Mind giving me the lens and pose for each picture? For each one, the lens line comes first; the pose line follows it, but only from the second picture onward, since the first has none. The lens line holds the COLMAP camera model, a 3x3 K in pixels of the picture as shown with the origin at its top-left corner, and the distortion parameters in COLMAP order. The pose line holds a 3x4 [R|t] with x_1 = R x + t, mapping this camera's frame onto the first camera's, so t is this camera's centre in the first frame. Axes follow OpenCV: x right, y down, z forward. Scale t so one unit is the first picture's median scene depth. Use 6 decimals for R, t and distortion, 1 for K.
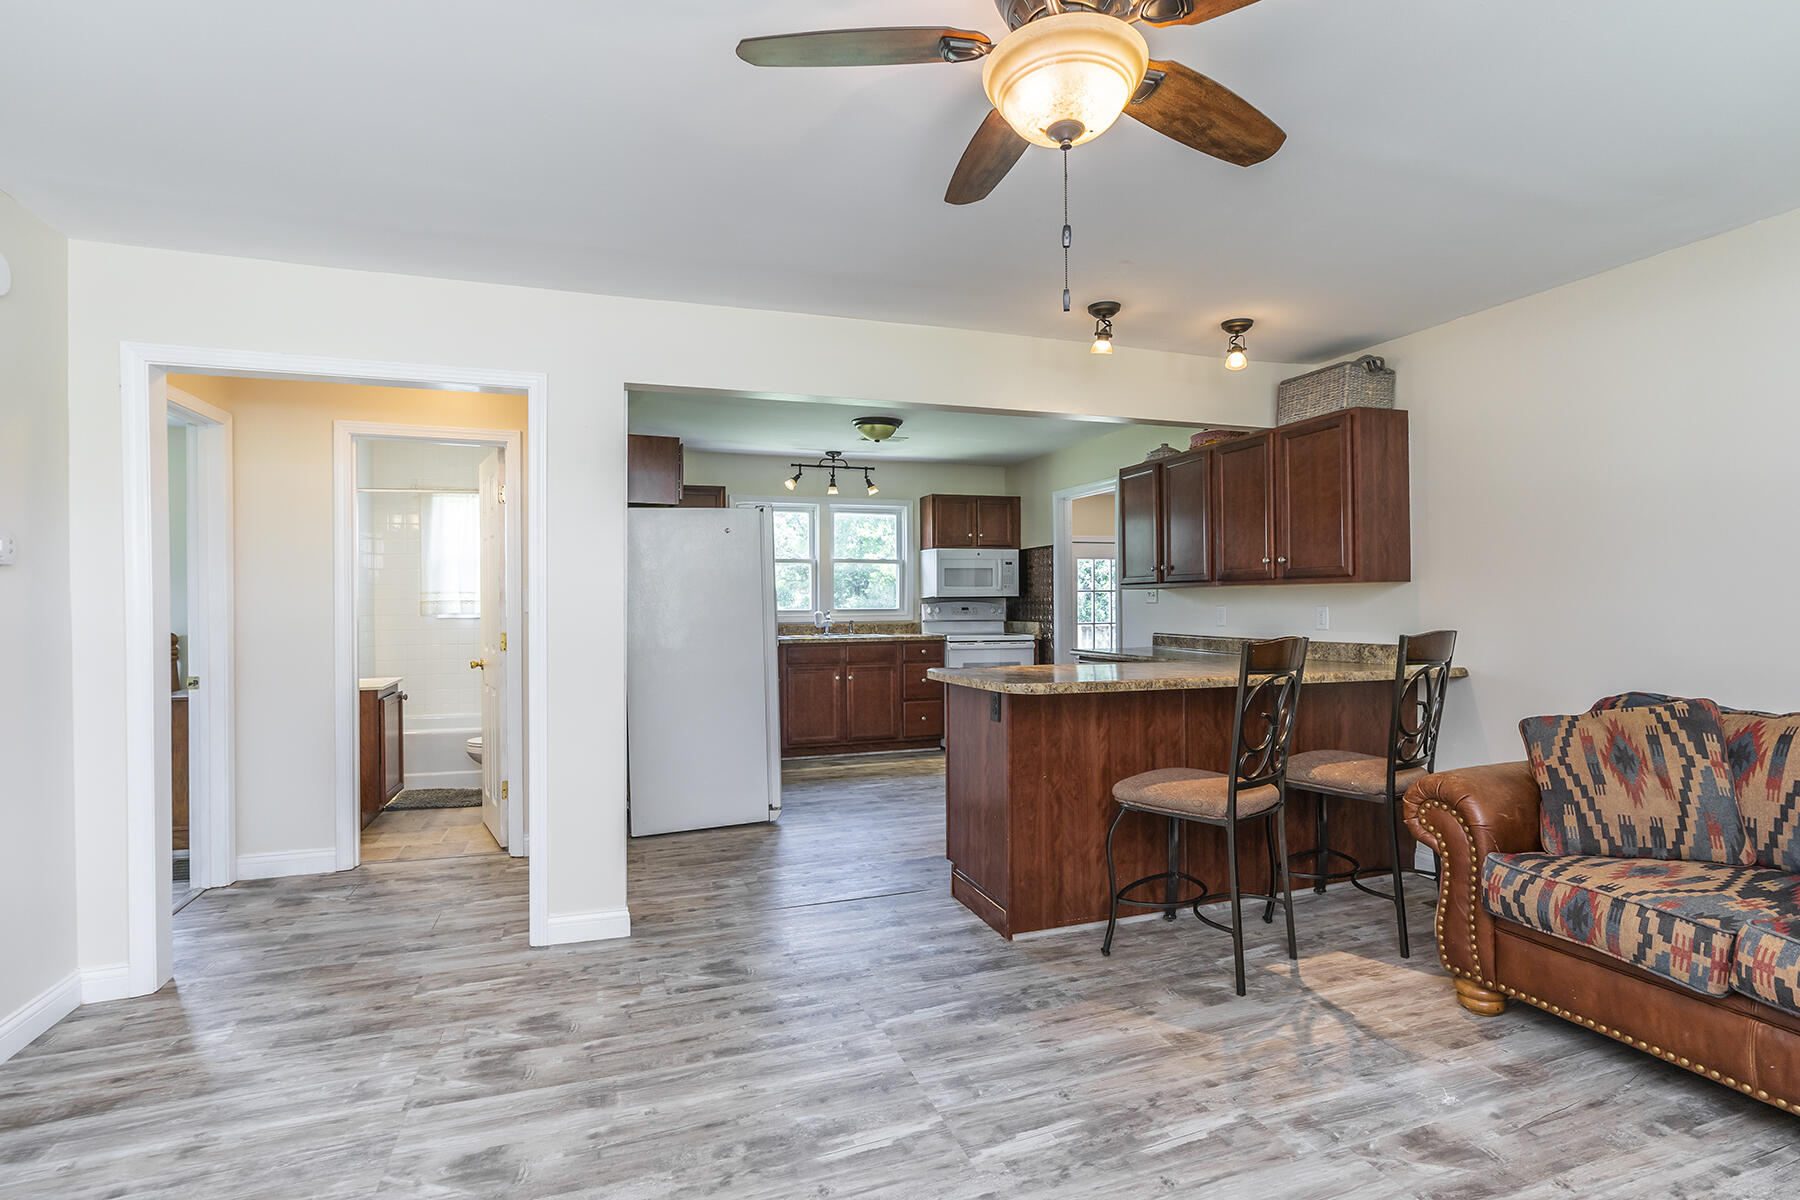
lens RADIAL K [[840.6, 0, 900.0], [0, 840.6, 600.0], [0, 0, 1]] dist [-0.000349, -0.000054]
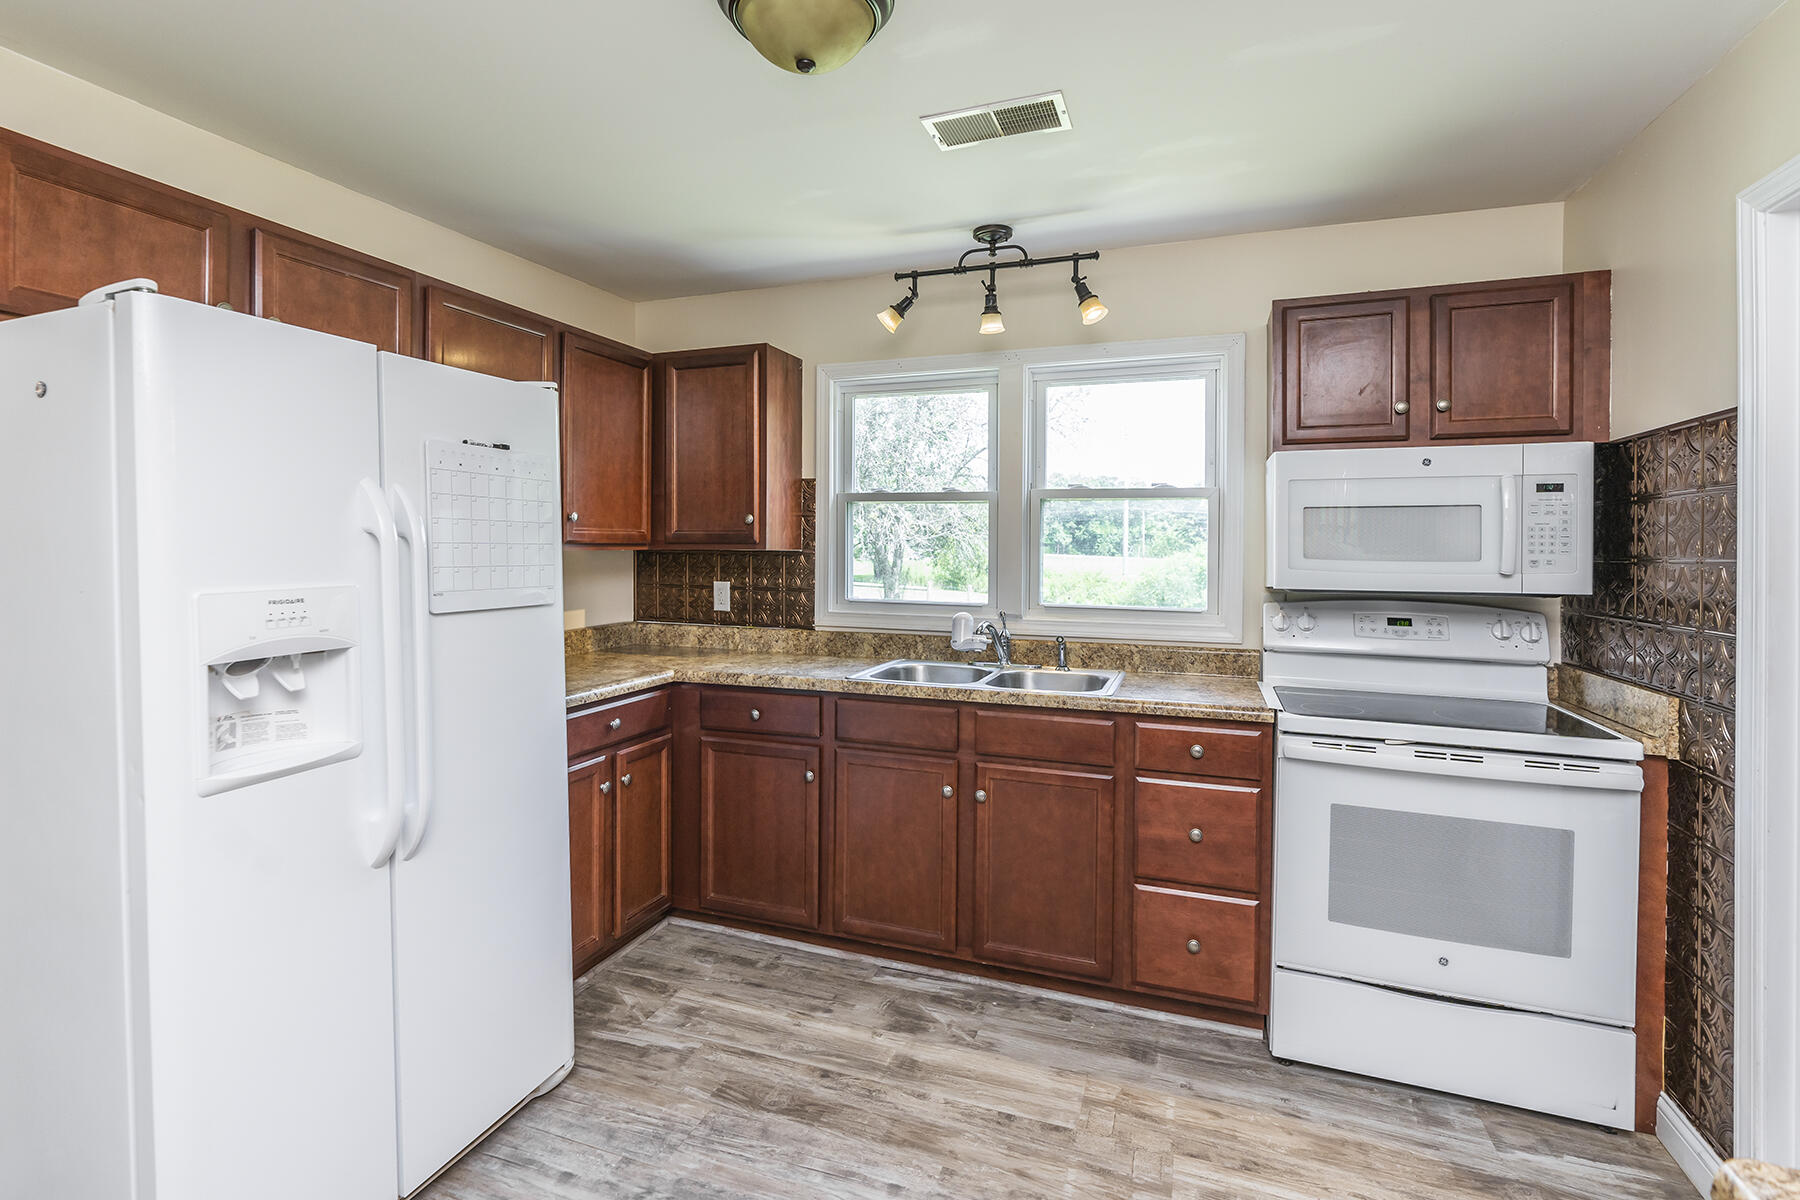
lens RADIAL K [[840.0, 0, 901.2], [0, 840.0, 553.7], [0, 0, 1]] dist [-0.001497, -0.000254]
pose [[0.780292, 0.009627, -0.625342, 0.139066], [-0.020501, 0.999738, -0.010190, -0.011363], [0.625080, 0.020771, 0.780284, 0.623991]]
